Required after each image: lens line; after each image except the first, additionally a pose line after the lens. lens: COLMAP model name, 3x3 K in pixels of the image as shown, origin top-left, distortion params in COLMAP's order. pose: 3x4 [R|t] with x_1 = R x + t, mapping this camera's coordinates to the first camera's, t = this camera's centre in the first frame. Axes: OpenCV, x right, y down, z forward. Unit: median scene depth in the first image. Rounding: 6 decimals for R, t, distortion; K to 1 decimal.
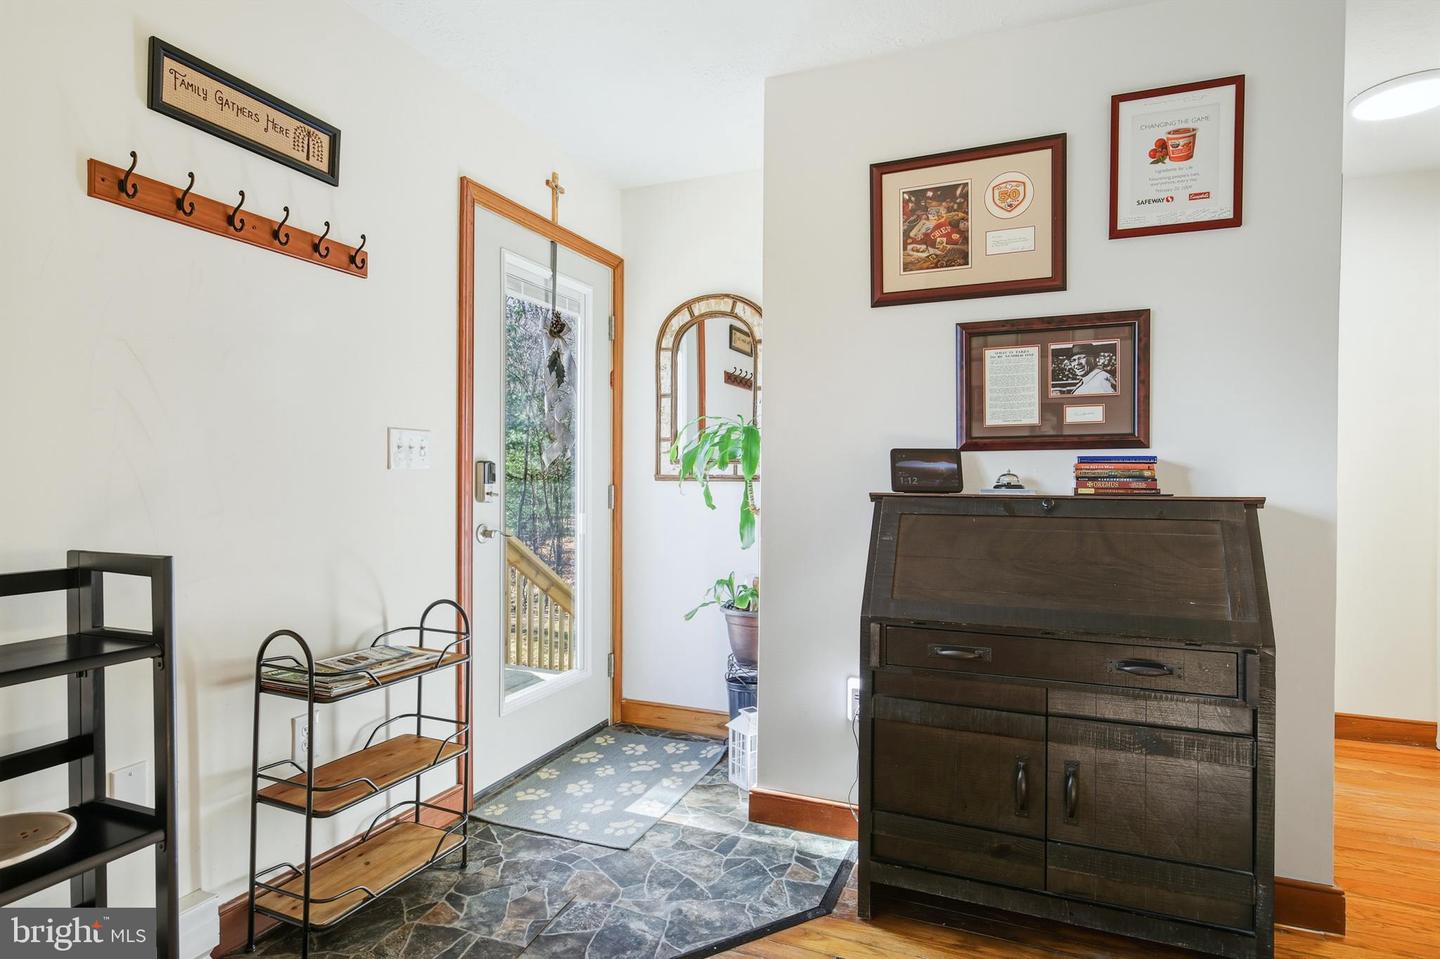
lens RADIAL K [[764.2, 0, 721.1], [0, 764.2, 484.7], [0, 0, 1]] dist [0.003886, 0.000631]
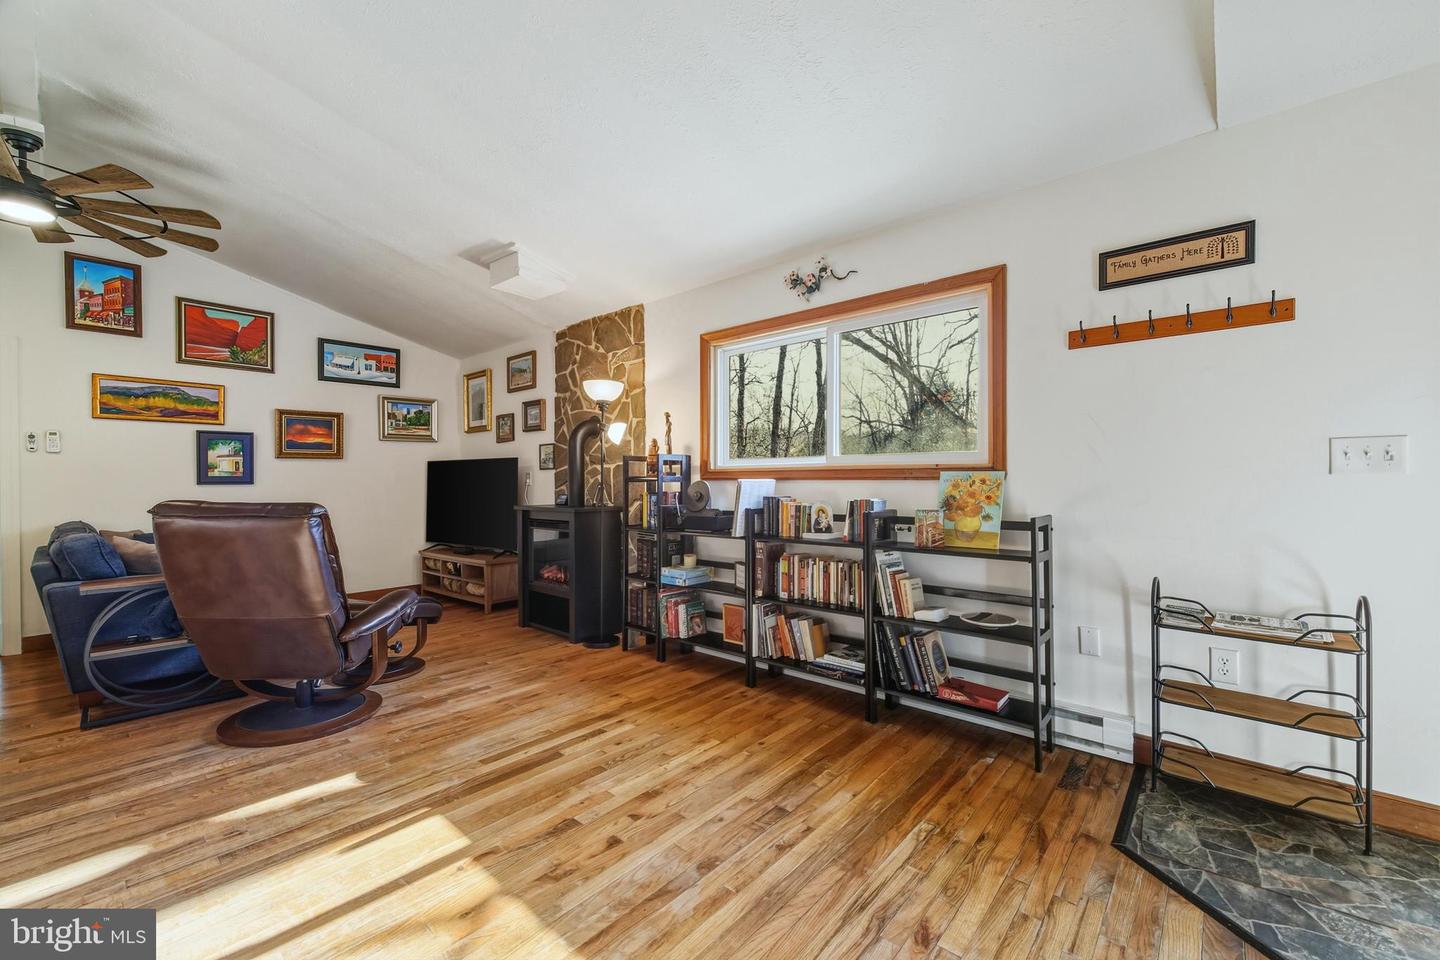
lens RADIAL K [[585.0, 0, 721.5], [0, 585.0, 481.3], [0, 0, 1]] dist [-0.000504, 0.000073]
pose [[-0.315219, -0.001958, -0.949017, 0.774600], [-0.007696, 0.999970, 0.000494, -0.003052], [0.948988, 0.007459, -0.315225, 0.457335]]
